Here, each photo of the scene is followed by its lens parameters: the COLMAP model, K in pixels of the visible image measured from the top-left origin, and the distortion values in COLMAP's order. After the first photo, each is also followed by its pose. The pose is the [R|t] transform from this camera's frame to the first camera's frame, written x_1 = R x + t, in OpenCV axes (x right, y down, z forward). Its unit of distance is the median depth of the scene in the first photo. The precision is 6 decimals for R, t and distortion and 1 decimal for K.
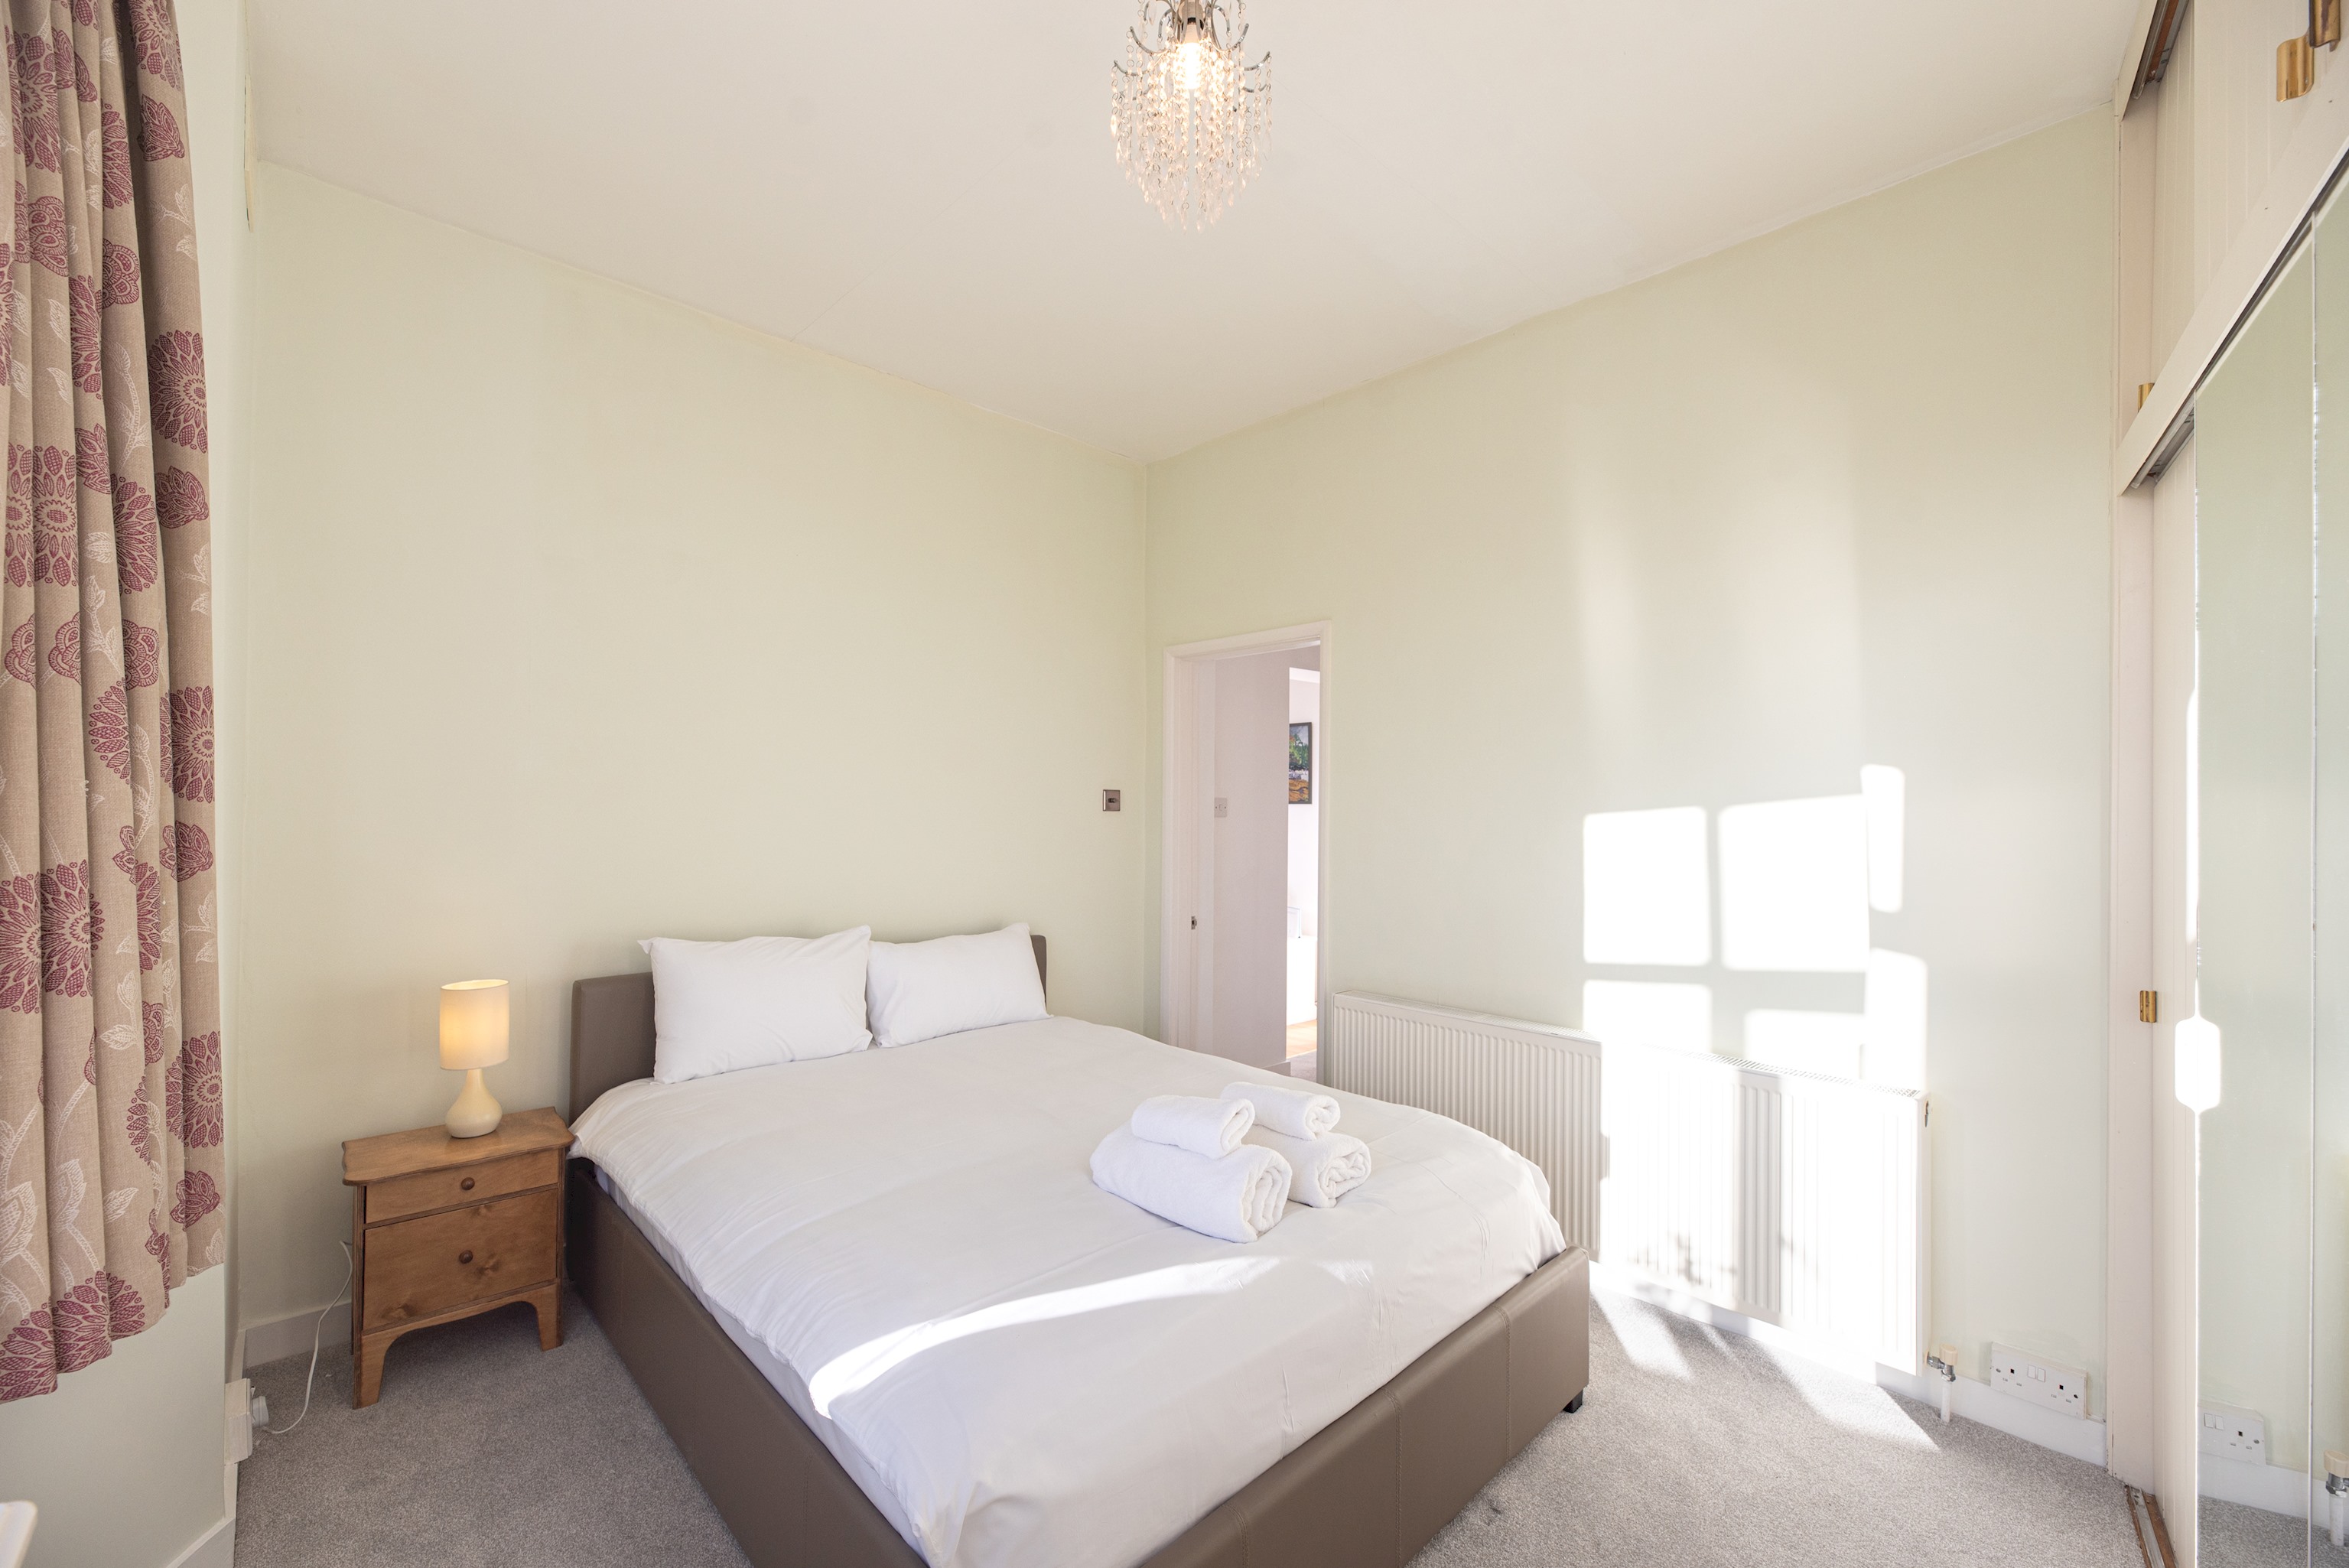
lens RADIAL K [[946.0, 0, 1168.0], [0, 946.0, 807.5], [0, 0, 1]] dist [-0.000600, 0.000686]
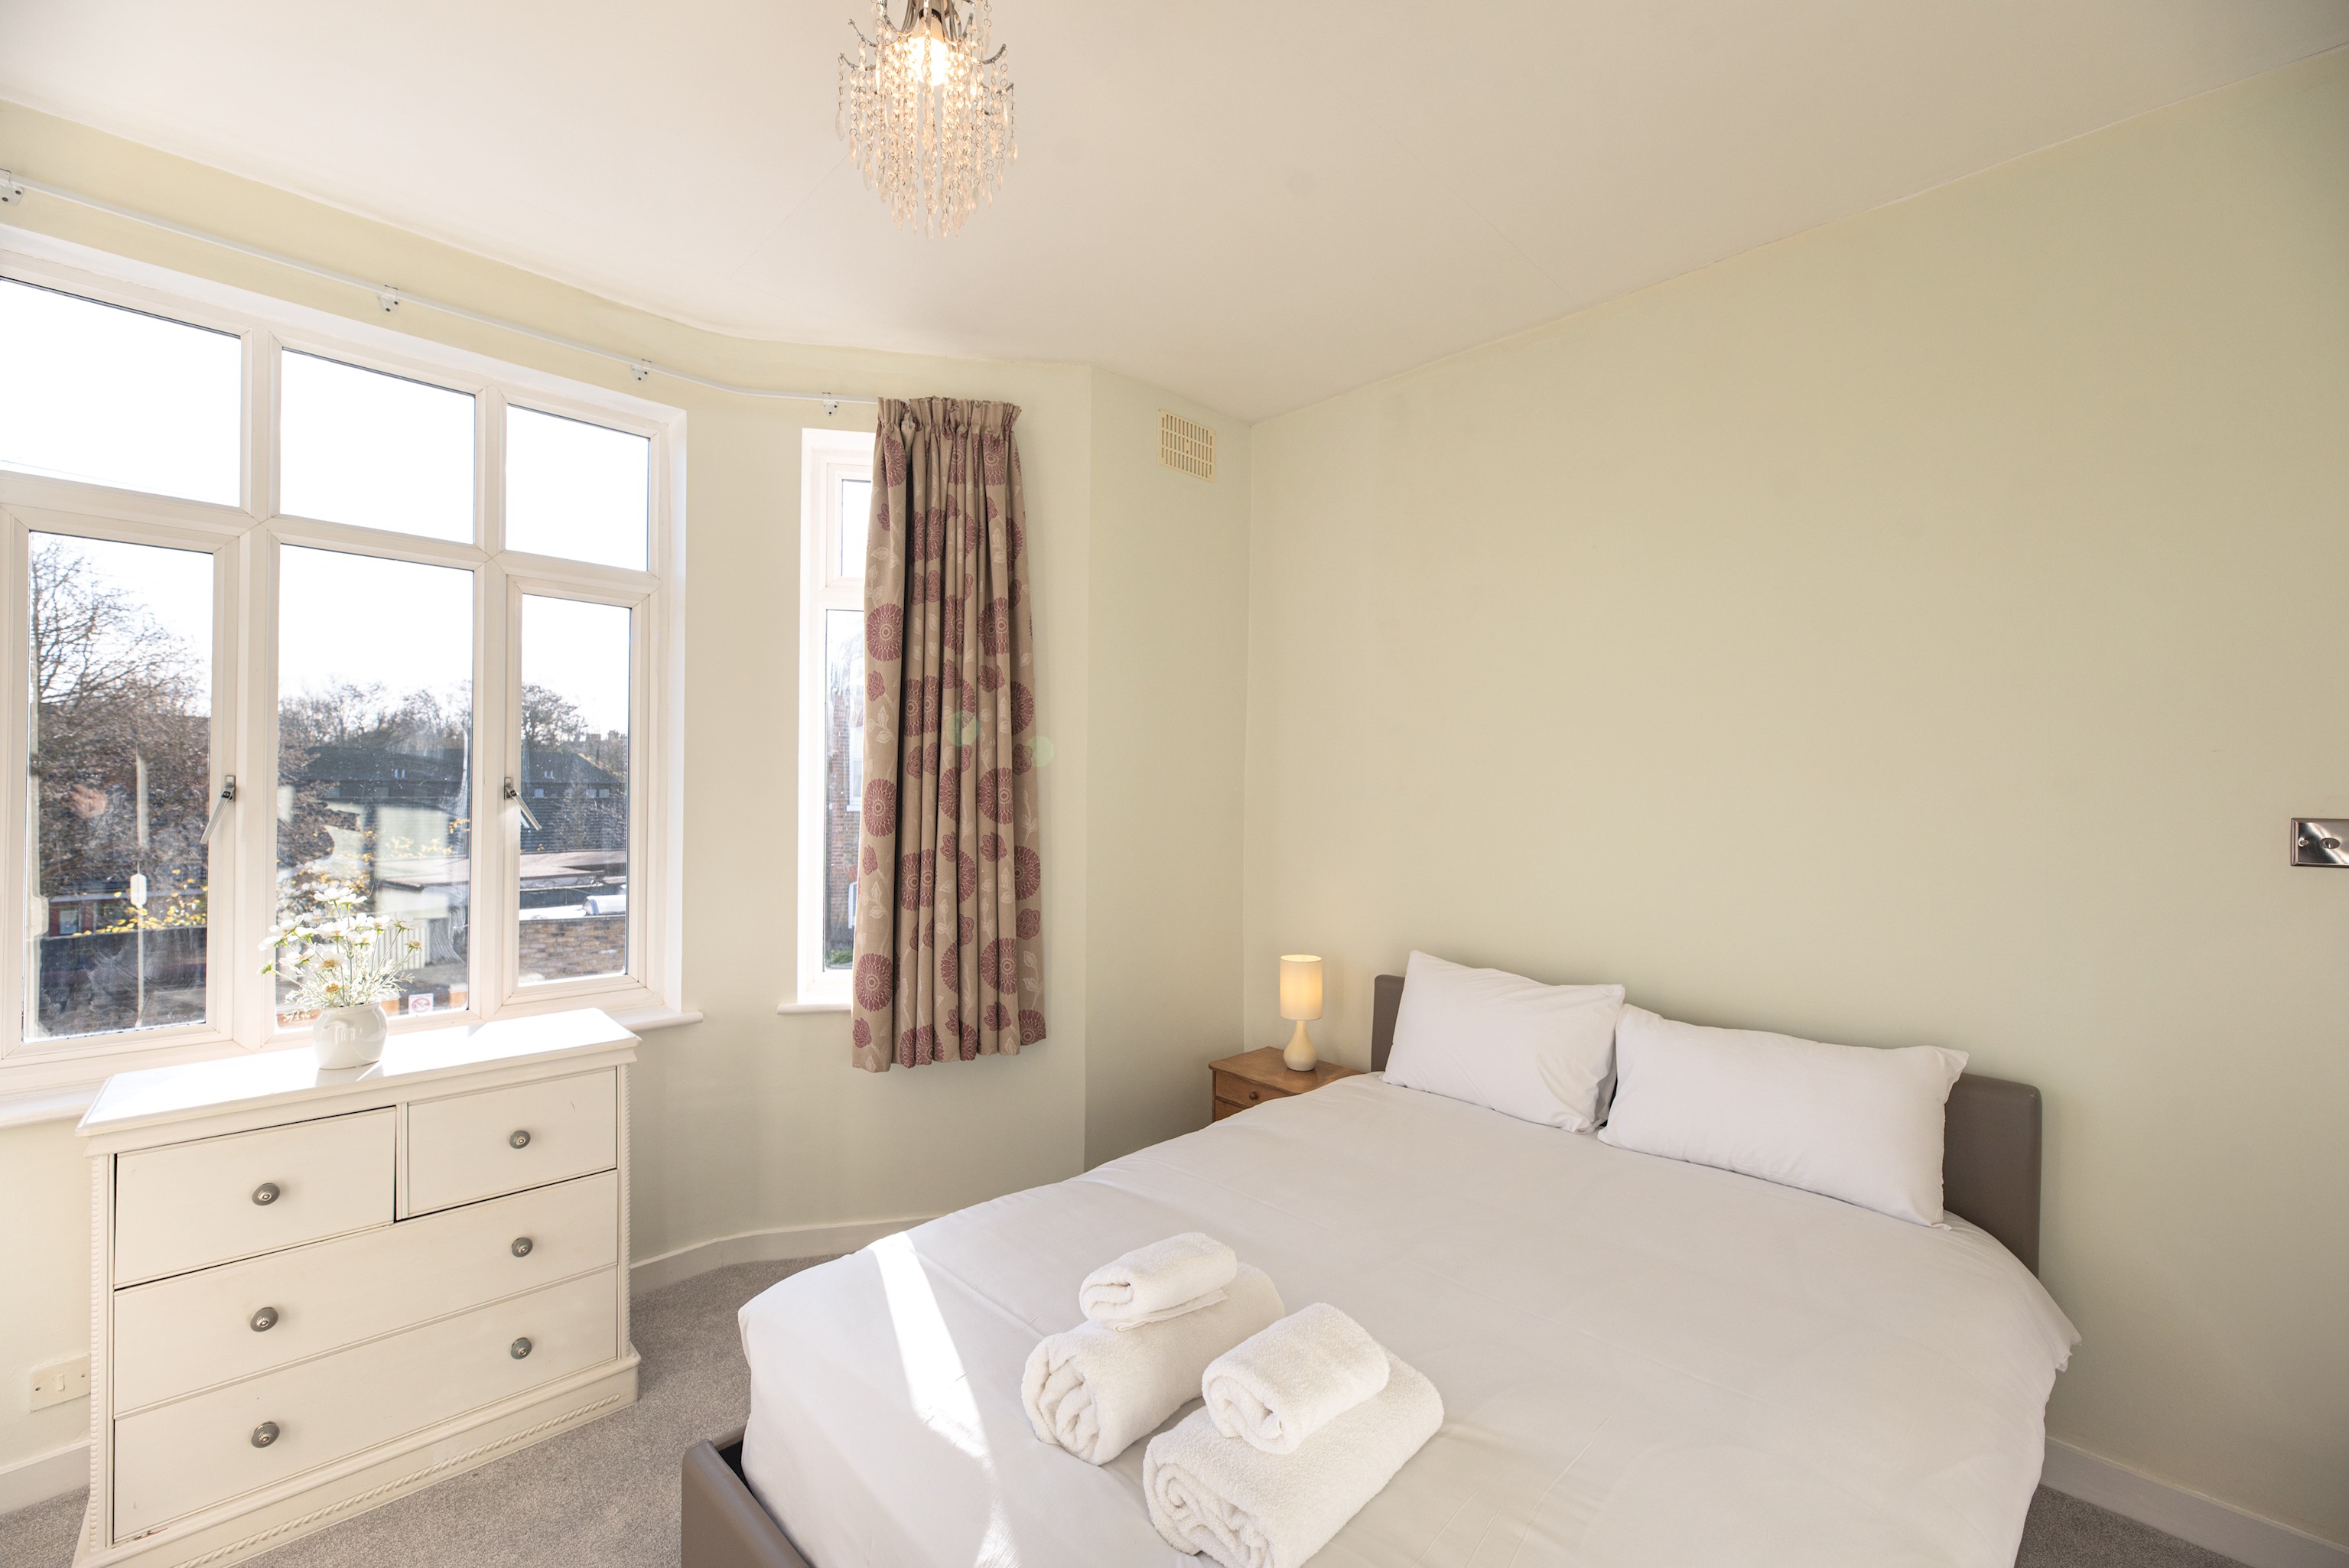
lens RADIAL K [[946.0, 0, 1179.3], [0, 946.0, 784.0], [0, 0, 1]] dist [-0.000600, 0.000686]
pose [[0.037354, -0.013466, -0.999211, 0.642071], [-0.009496, 0.999859, -0.013829, -0.041858], [0.999257, 0.010005, 0.037221, 0.806002]]
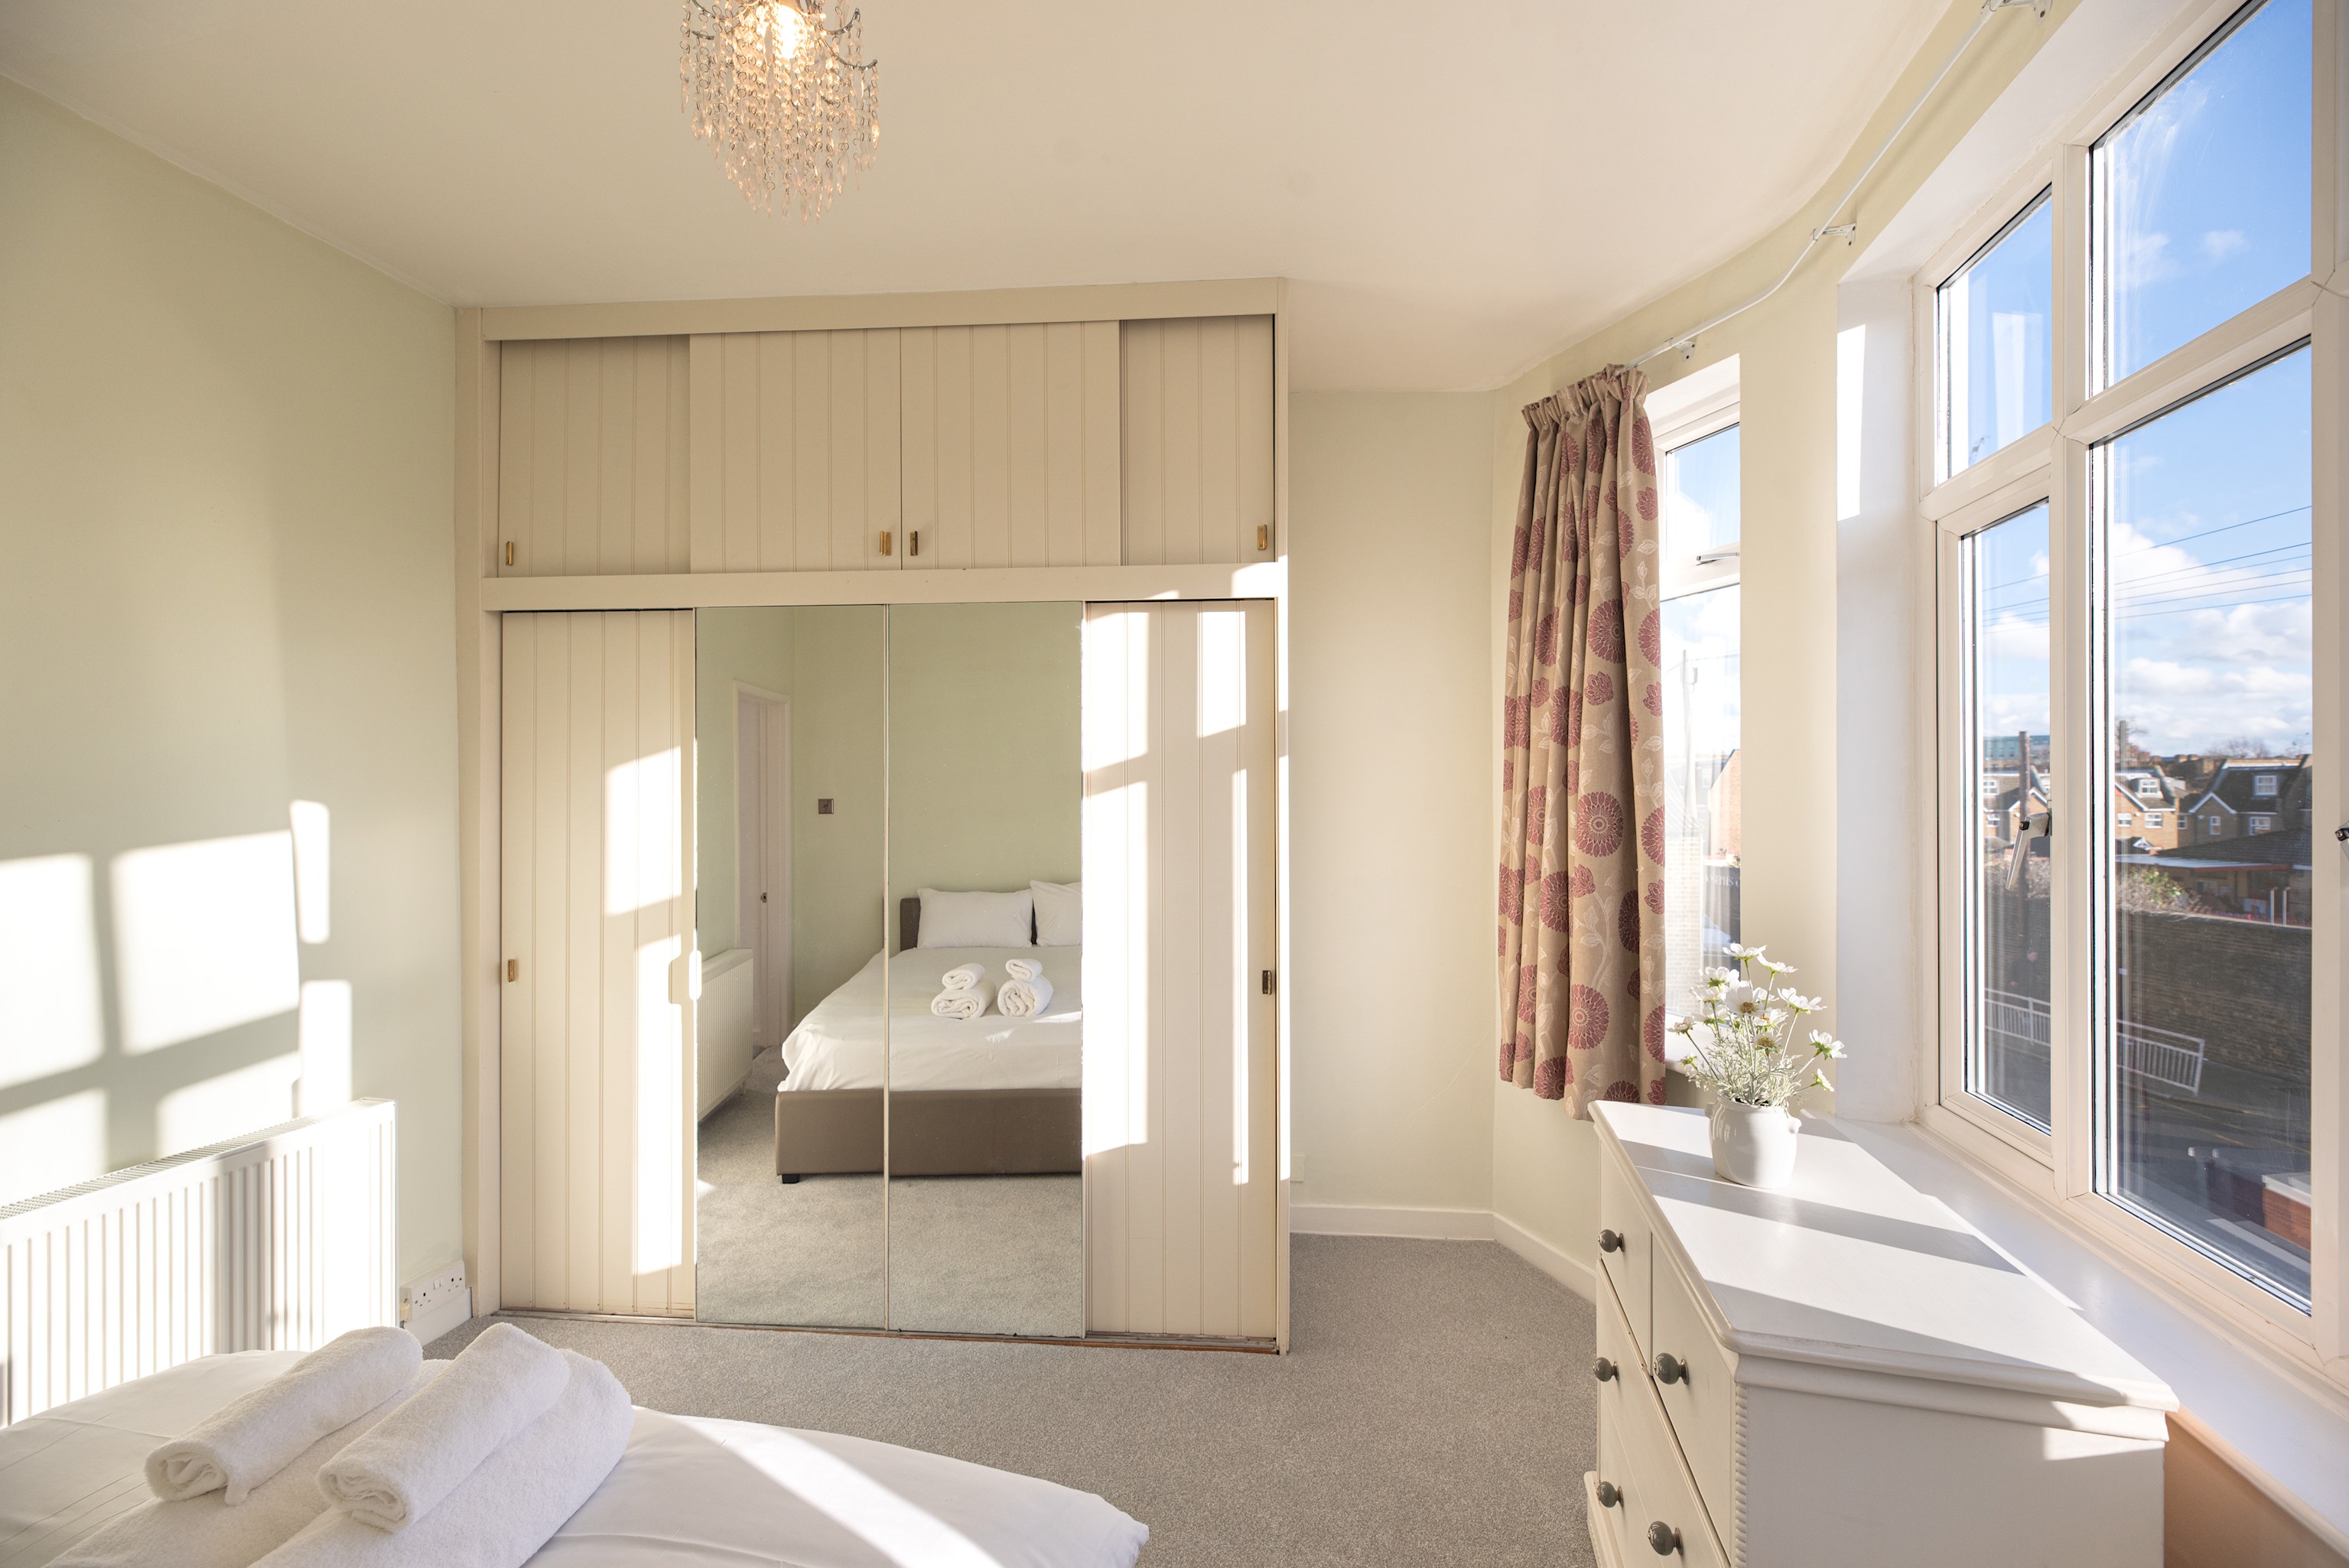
lens RADIAL K [[946.0, 0, 1172.5], [0, 946.0, 786.6], [0, 0, 1]] dist [-0.000600, 0.000686]
pose [[-0.555722, -0.003148, 0.831362, -0.603518], [-0.003806, 0.999992, 0.001242, -0.064296], [-0.831360, -0.002474, -0.555729, 0.784398]]
